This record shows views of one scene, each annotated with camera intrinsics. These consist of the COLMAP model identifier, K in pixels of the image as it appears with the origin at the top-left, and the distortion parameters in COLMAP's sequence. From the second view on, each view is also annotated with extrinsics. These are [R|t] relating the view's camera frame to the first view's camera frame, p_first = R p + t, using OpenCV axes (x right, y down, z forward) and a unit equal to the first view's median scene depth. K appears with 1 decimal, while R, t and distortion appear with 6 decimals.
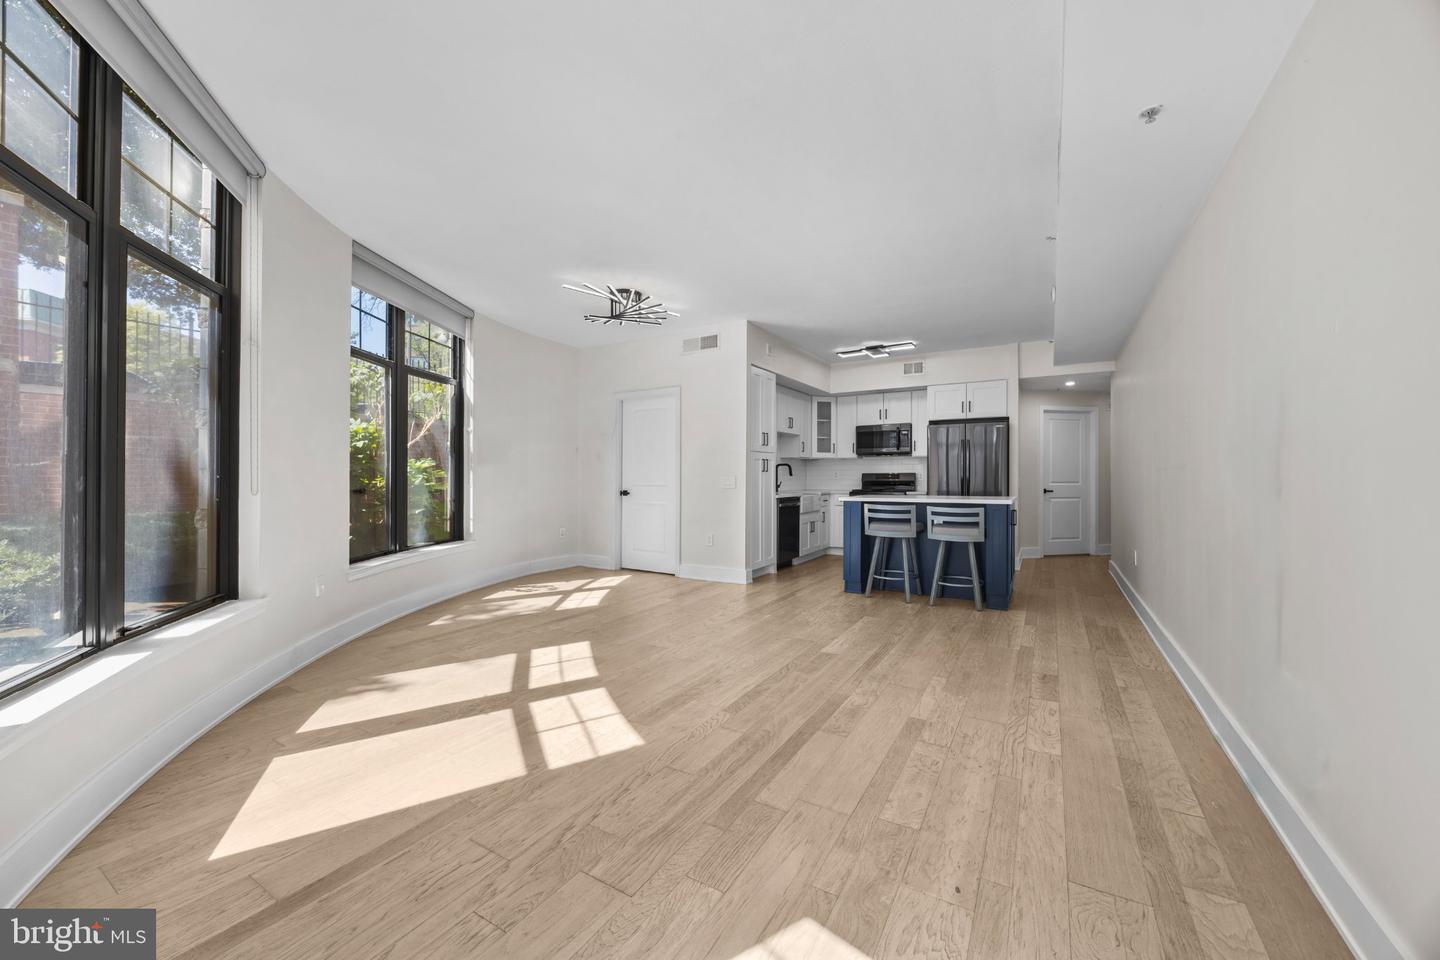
lens RADIAL K [[554.5, 0, 723.7], [0, 554.5, 475.9], [0, 0, 1]] dist [-0.002641, -0.000342]
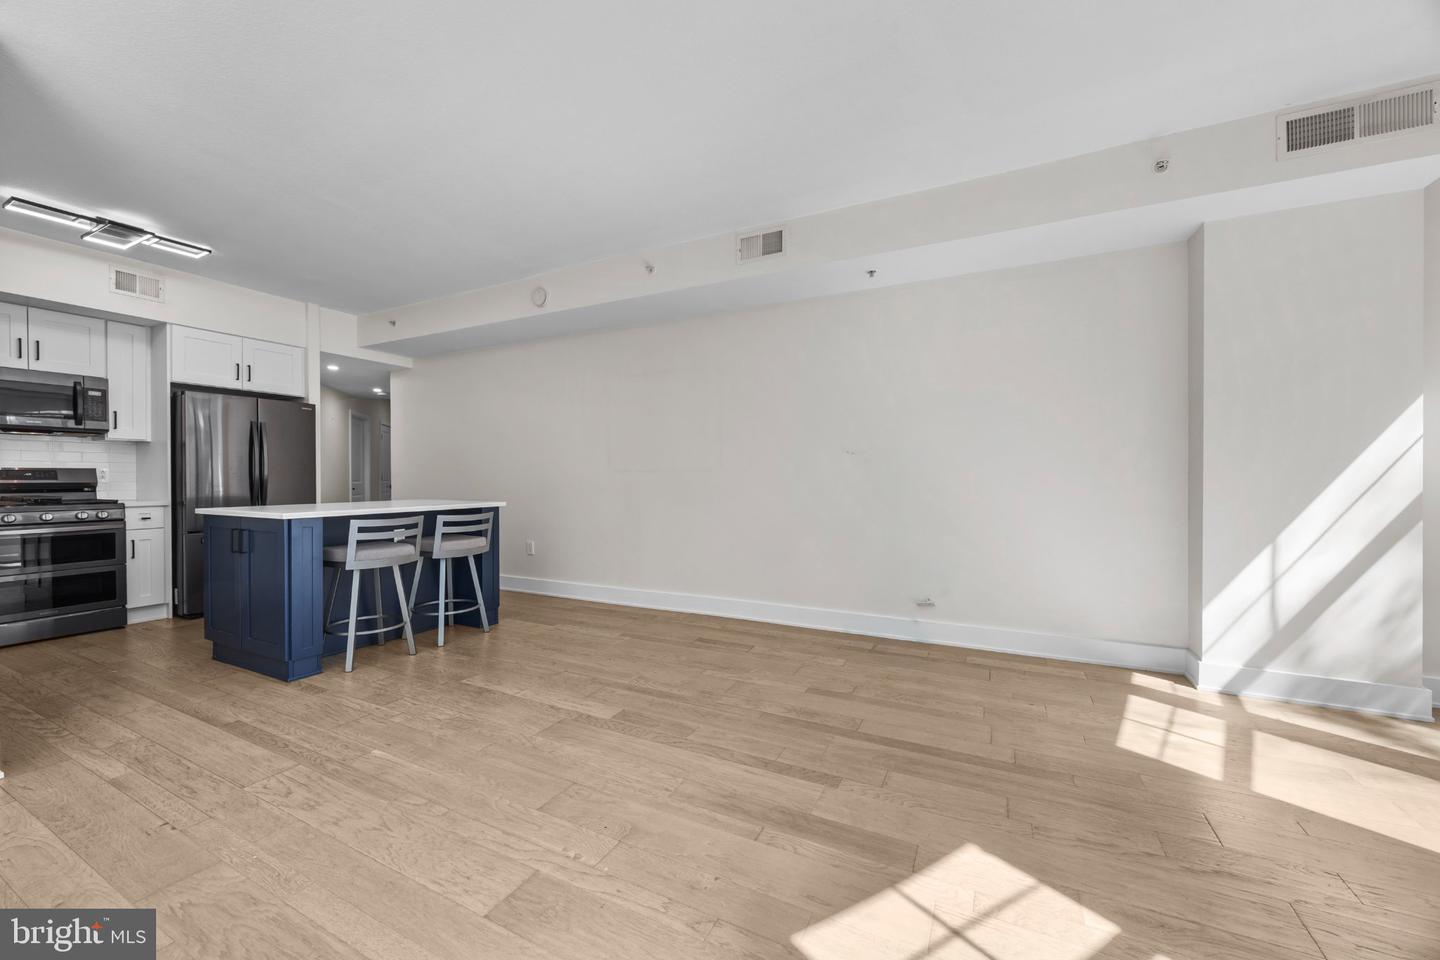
lens RADIAL K [[554.5, 0, 723.0], [0, 554.5, 481.6], [0, 0, 1]] dist [-0.002641, -0.000342]
pose [[-0.077920, -0.005829, 0.996943, -0.441371], [-0.003951, 0.999977, 0.005538, 0.003852], [-0.996952, -0.003507, -0.077941, 0.728781]]
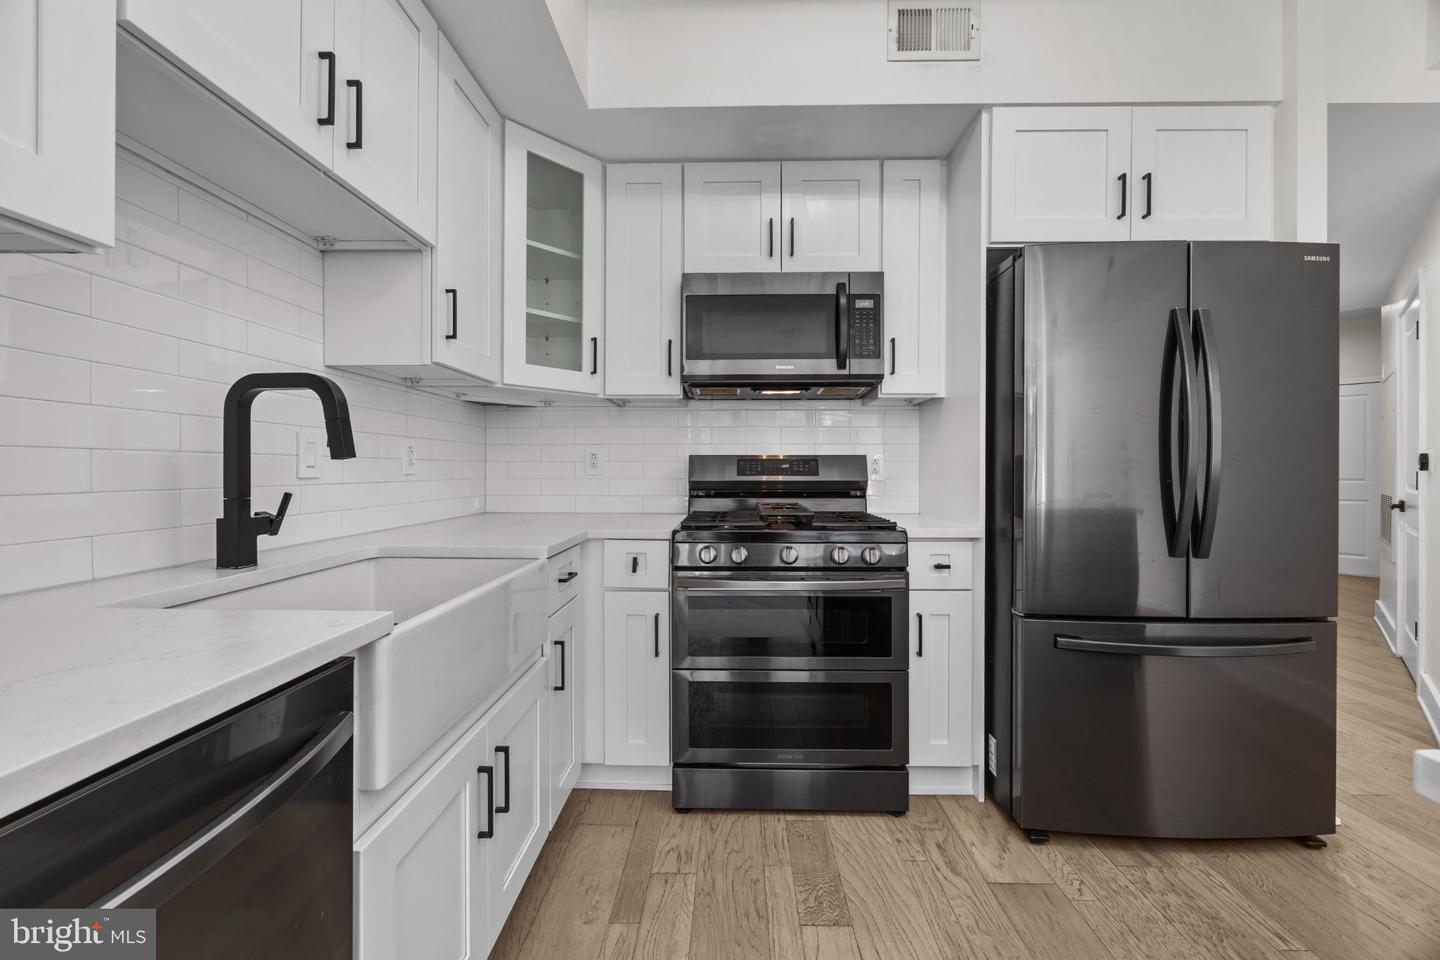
lens RADIAL K [[554.5, 0, 711.0], [0, 554.5, 477.0], [0, 0, 1]] dist [-0.002641, -0.000342]
pose [[0.873225, -0.002761, 0.487309, 0.218371], [-0.004808, 0.999886, 0.014280, 0.004559], [-0.487293, -0.014813, 0.873113, 1.355465]]
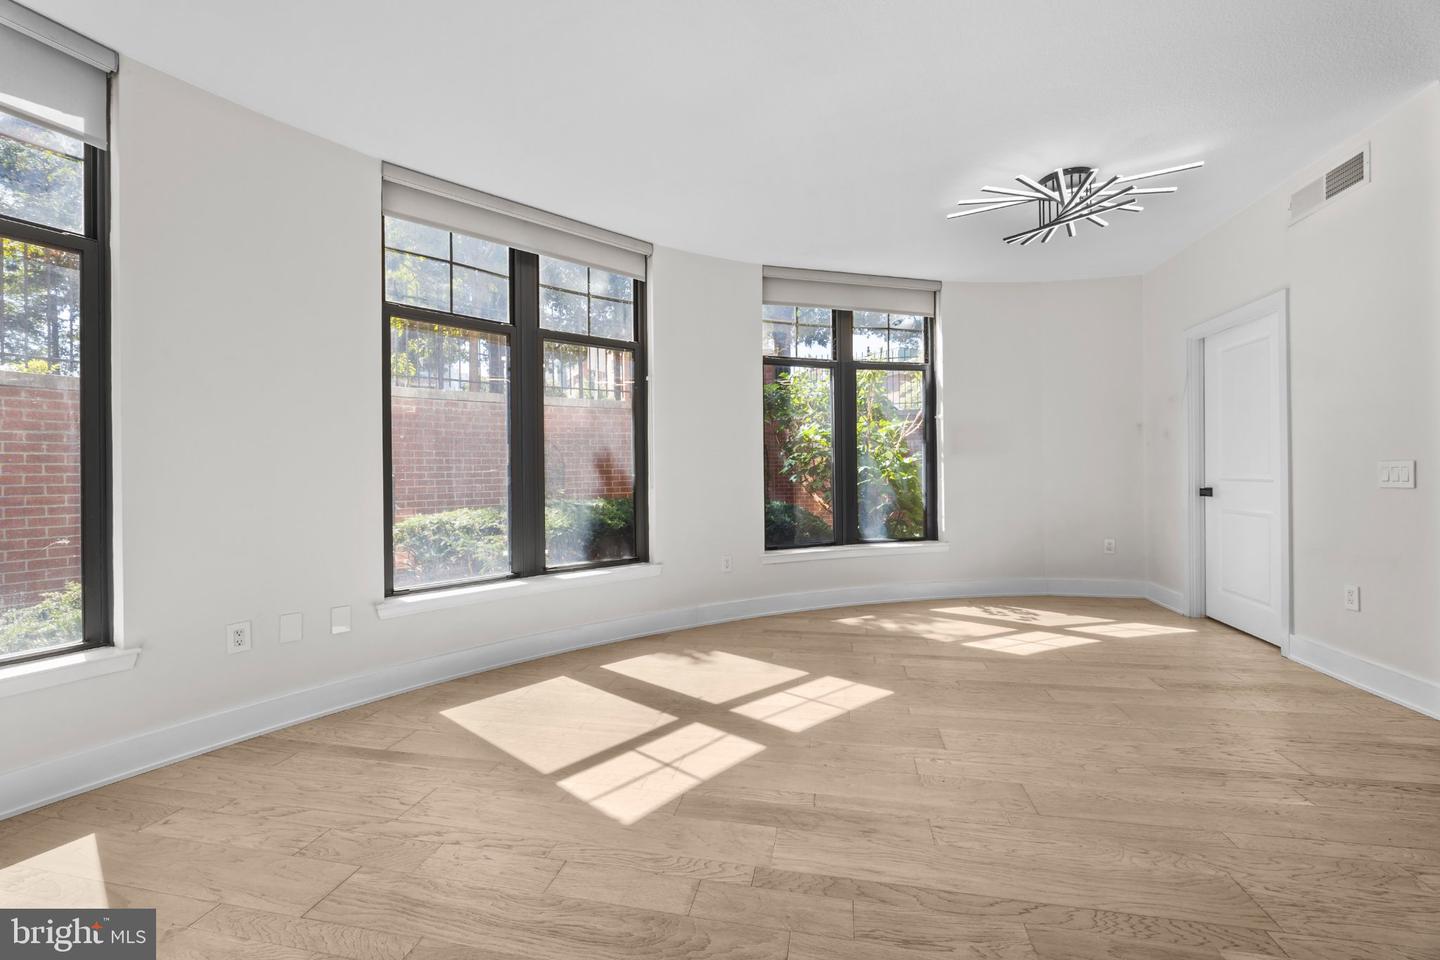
lens RADIAL K [[554.5, 0, 722.5], [0, 554.5, 472.8], [0, 0, 1]] dist [-0.002641, -0.000342]
pose [[0.321540, -0.006622, -0.946873, 0.331091], [0.018598, 0.999827, -0.000676, 0.000060], [0.946713, -0.017392, 0.321608, 0.470071]]
